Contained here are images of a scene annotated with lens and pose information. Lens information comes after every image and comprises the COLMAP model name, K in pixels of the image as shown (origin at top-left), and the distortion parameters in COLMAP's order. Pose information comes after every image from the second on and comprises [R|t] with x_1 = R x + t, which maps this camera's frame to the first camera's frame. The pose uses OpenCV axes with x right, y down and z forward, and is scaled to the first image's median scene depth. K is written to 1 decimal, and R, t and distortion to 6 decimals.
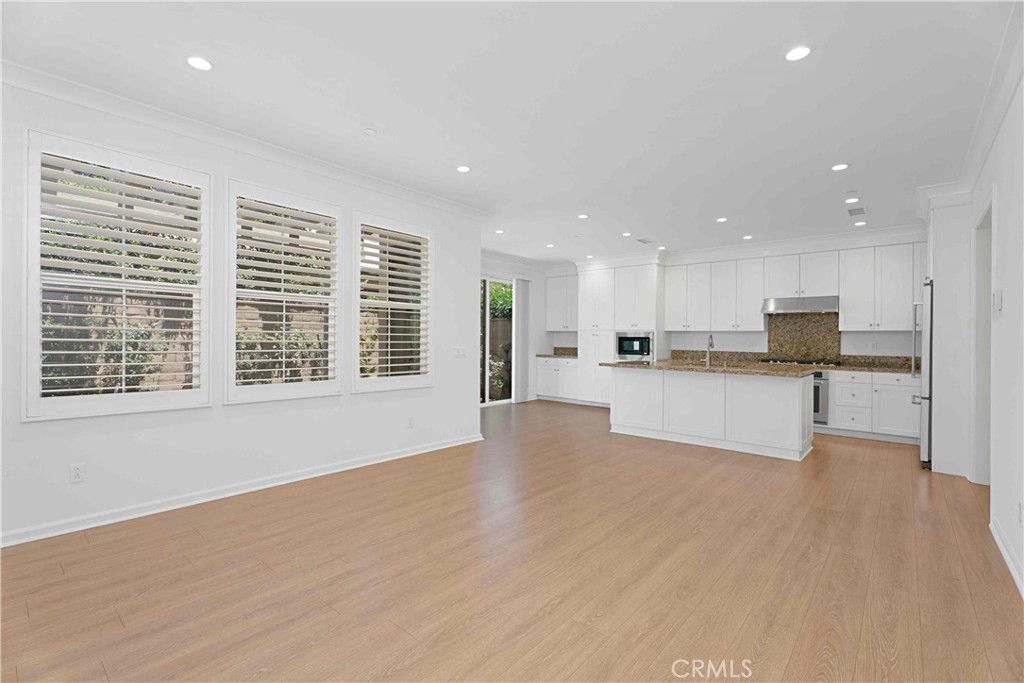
lens RADIAL K [[456.2, 0, 502.0], [0, 456.2, 330.9], [0, 0, 1]] dist [-0.002052, -0.000430]
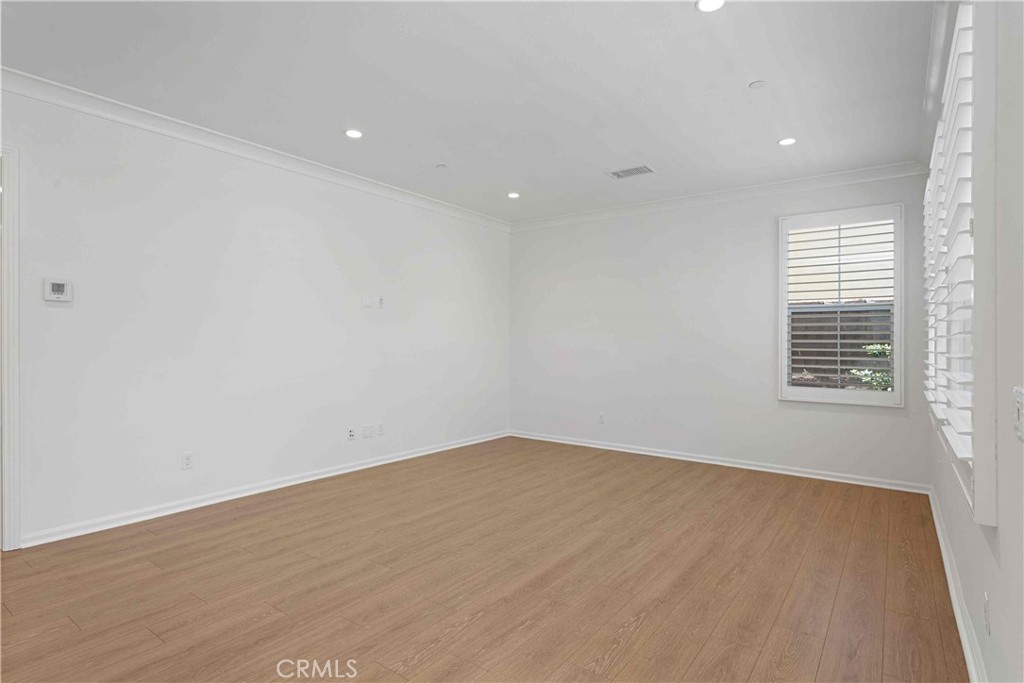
lens RADIAL K [[538.2, 0, 512.0], [0, 538.2, 341.5], [0, 0, 1]] dist [0.002174, 0.000612]
pose [[-0.994551, -0.019605, -0.102387, 0.121451], [-0.017395, 0.999597, -0.022436, 0.020626], [0.102786, -0.020533, -0.994492, 0.993495]]
